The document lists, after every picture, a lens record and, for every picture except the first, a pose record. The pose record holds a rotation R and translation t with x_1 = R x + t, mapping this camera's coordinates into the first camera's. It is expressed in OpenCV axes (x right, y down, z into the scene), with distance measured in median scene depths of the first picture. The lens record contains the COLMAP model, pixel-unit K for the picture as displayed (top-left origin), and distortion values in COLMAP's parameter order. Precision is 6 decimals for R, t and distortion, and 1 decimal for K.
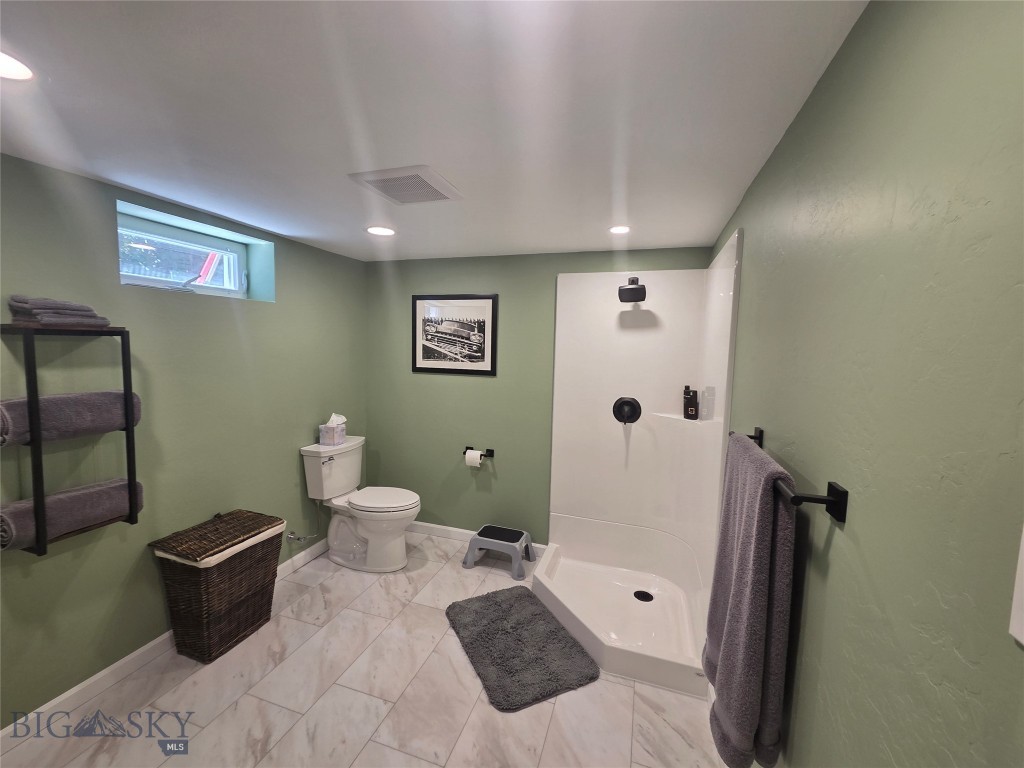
lens RADIAL K [[426.0, 0, 505.2], [0, 426.0, 383.2], [0, 0, 1]] dist [0.009347, -0.000900]
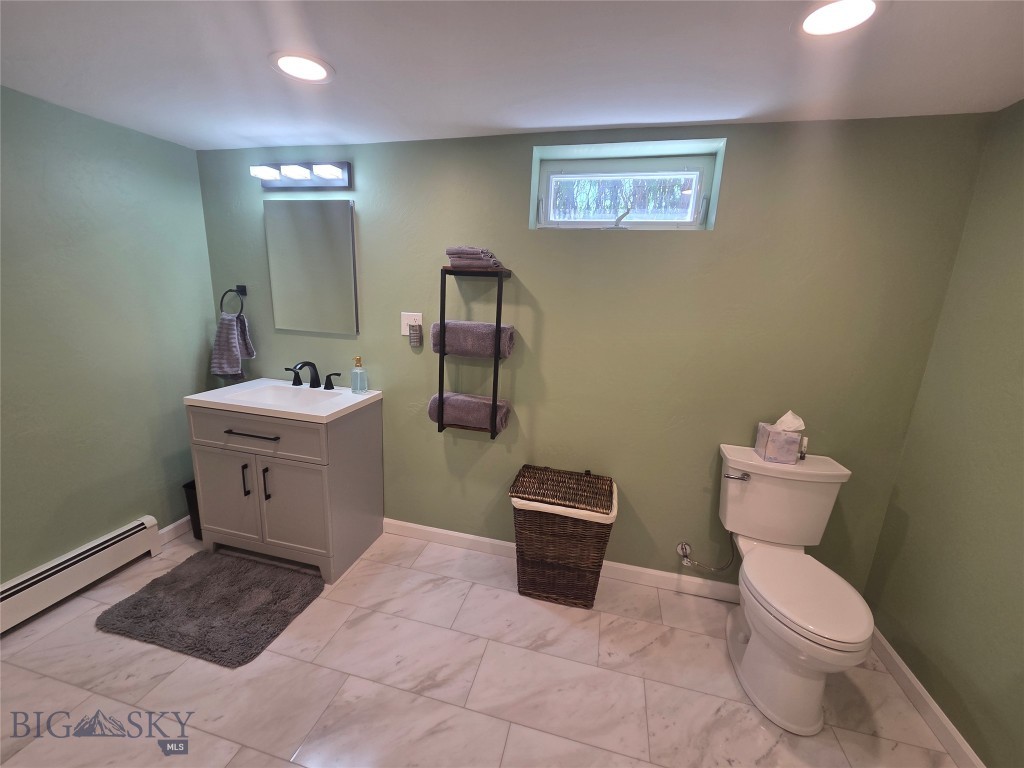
lens RADIAL K [[426.0, 0, 506.0], [0, 426.0, 385.8], [0, 0, 1]] dist [0.009347, -0.000900]
pose [[0.072673, 0.205131, -0.976033, 0.196329], [-0.131008, 0.972104, 0.194551, -0.037314], [0.988714, 0.113729, 0.097519, 0.707408]]
